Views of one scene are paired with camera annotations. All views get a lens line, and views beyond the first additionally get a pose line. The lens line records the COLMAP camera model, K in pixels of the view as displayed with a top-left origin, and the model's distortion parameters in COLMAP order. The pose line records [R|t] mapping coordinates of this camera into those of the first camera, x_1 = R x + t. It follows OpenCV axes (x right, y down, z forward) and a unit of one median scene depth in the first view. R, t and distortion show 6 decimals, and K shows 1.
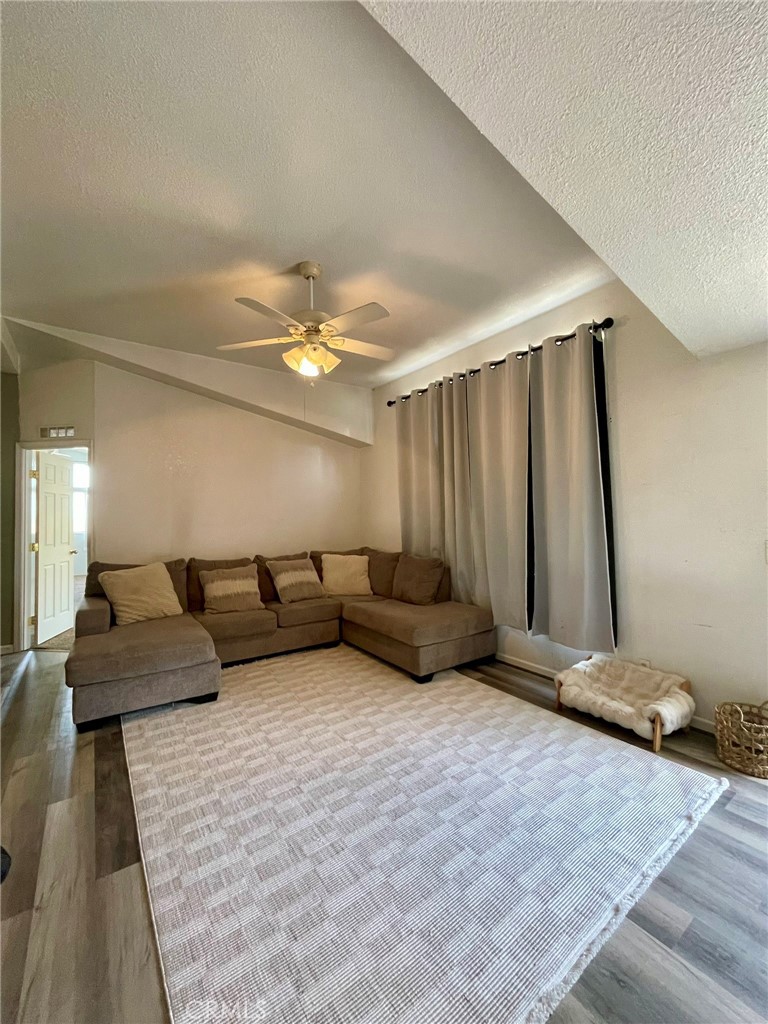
lens RADIAL K [[415.6, 0, 380.8], [0, 415.6, 510.5], [0, 0, 1]] dist [-0.002119, 0.000462]
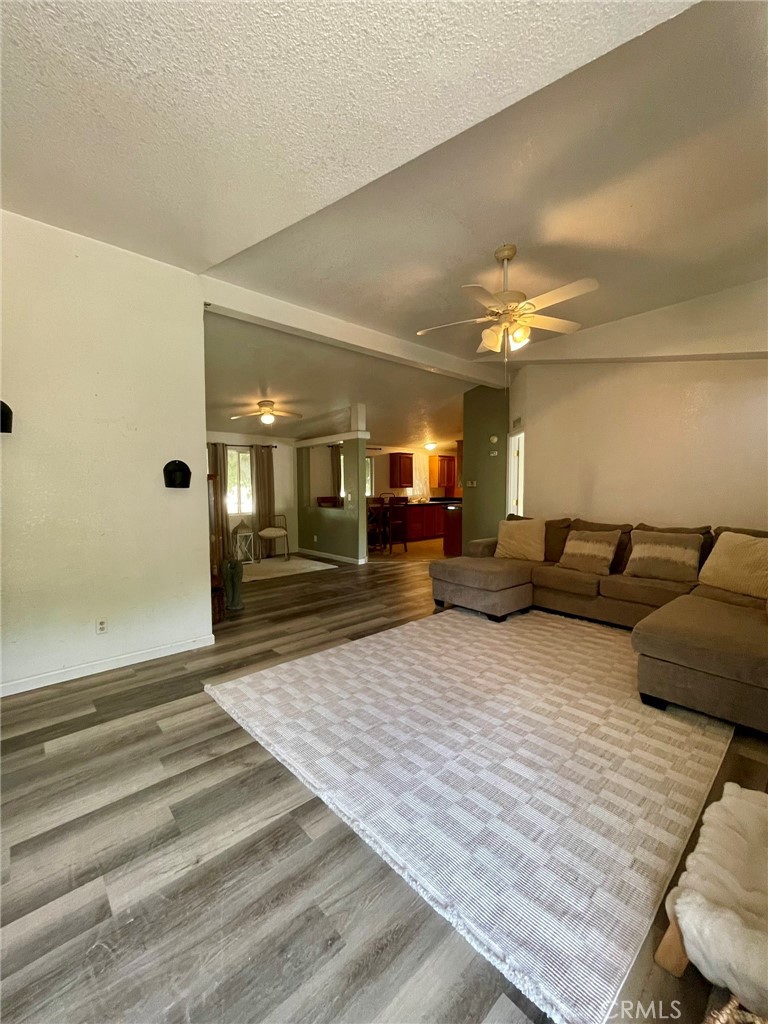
lens RADIAL K [[415.6, 0, 380.8], [0, 415.6, 510.5], [0, 0, 1]] dist [-0.002119, 0.000462]
pose [[0.113285, 0.064431, -0.991471, 0.858276], [0.019973, 0.997546, 0.067108, 0.009883], [0.993362, -0.027405, 0.111720, 0.508681]]
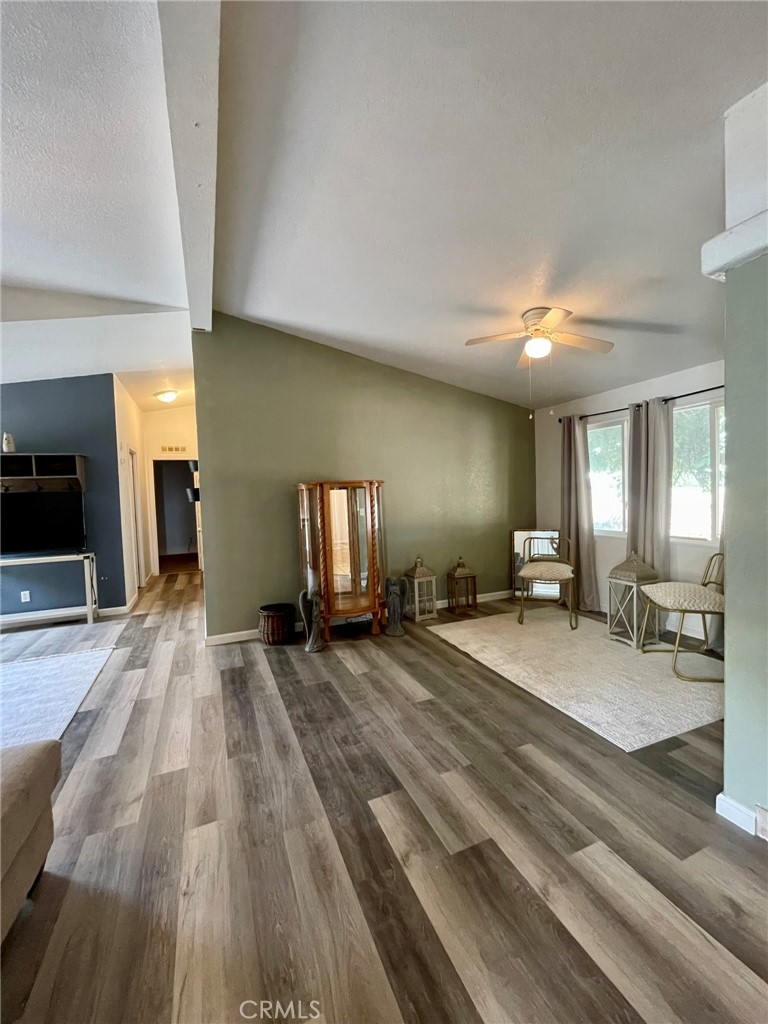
lens RADIAL K [[415.6, 0, 380.8], [0, 415.6, 510.5], [0, 0, 1]] dist [-0.002119, 0.000462]
pose [[-0.976605, 0.034432, 0.212266, -1.174165], [0.040489, 0.998886, 0.024250, 0.032140], [-0.211194, 0.032277, -0.976911, 1.282989]]
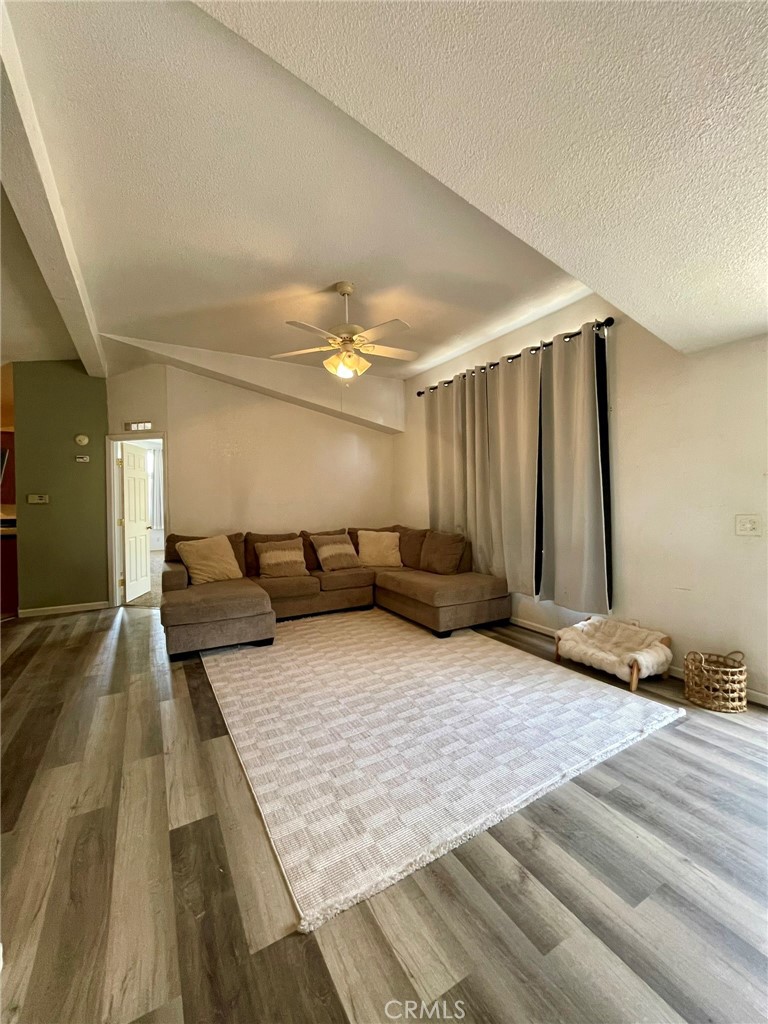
lens RADIAL K [[415.6, 0, 380.8], [0, 415.6, 510.5], [0, 0, 1]] dist [-0.002119, 0.000462]
pose [[0.995587, 0.002417, -0.093817, 0.041728], [0.001338, 0.999201, 0.039942, 0.009820], [0.093838, -0.039891, 0.994788, -0.188664]]
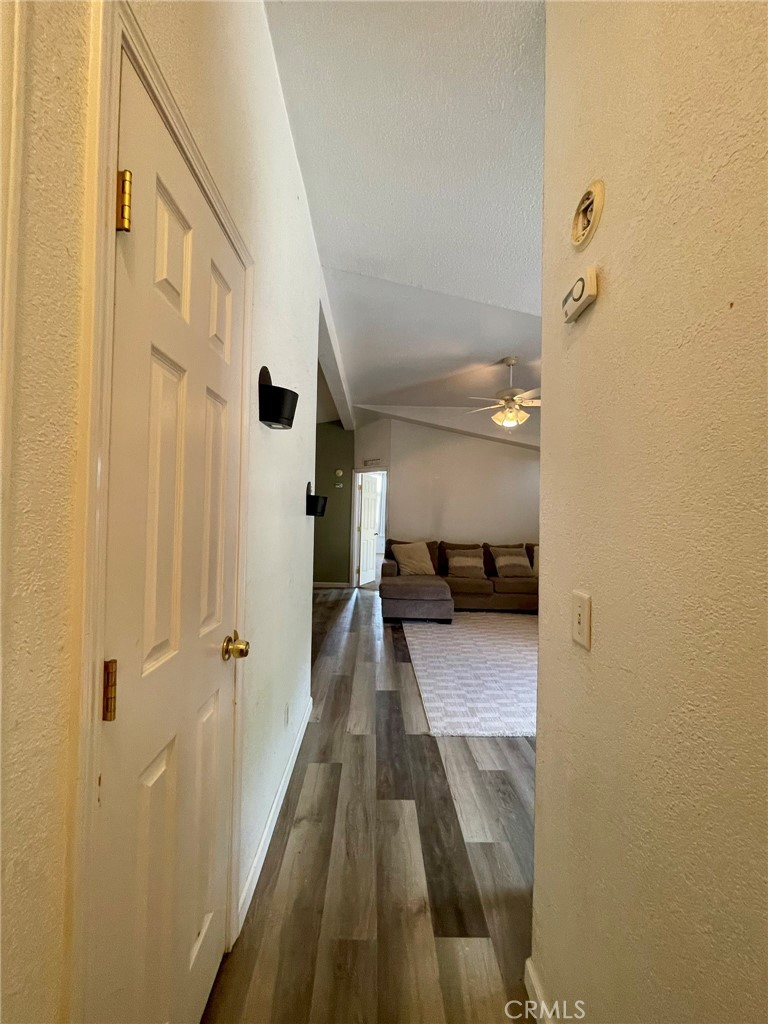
lens RADIAL K [[415.6, 0, 380.8], [0, 415.6, 510.5], [0, 0, 1]] dist [-0.002119, 0.000462]
pose [[0.826557, 0.022892, -0.562387, 0.308750], [-0.022031, 0.999723, 0.008313, -0.008606], [0.562422, 0.005519, 0.826832, -0.556975]]
